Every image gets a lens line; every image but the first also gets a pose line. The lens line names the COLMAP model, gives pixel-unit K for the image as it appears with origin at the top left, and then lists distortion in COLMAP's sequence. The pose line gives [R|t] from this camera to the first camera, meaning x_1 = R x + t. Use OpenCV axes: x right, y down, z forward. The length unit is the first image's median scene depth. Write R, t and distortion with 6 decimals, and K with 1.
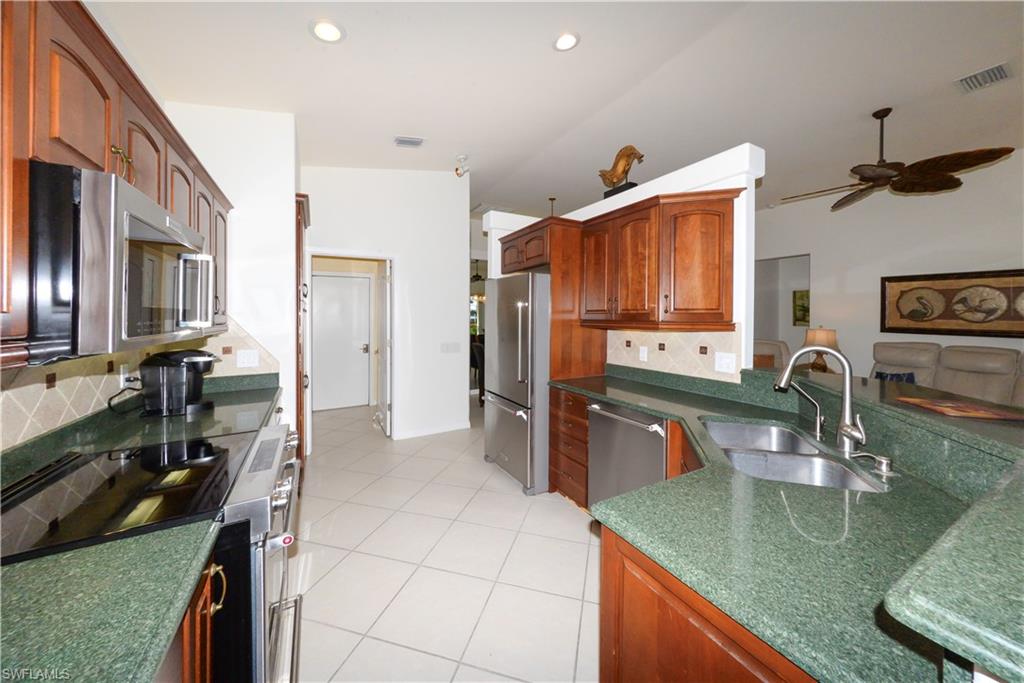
lens RADIAL K [[374.5, 0, 535.9], [0, 374.5, 315.5], [0, 0, 1]] dist [0.001751, -0.000049]
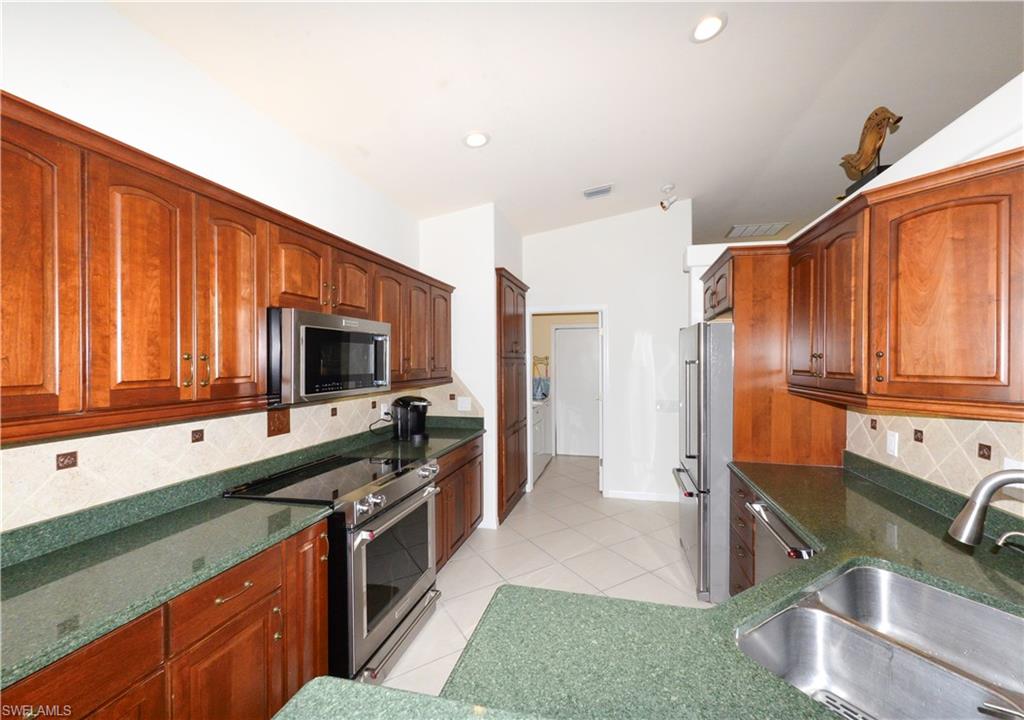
lens RADIAL K [[427.6, 0, 517.9], [0, 427.6, 361.3], [0, 0, 1]] dist [0.002676, 0.000050]
pose [[0.719617, 0.004546, -0.694357, 0.390727], [-0.002851, 0.999989, 0.003593, -0.038920], [0.694366, -0.000606, 0.719622, 0.080947]]
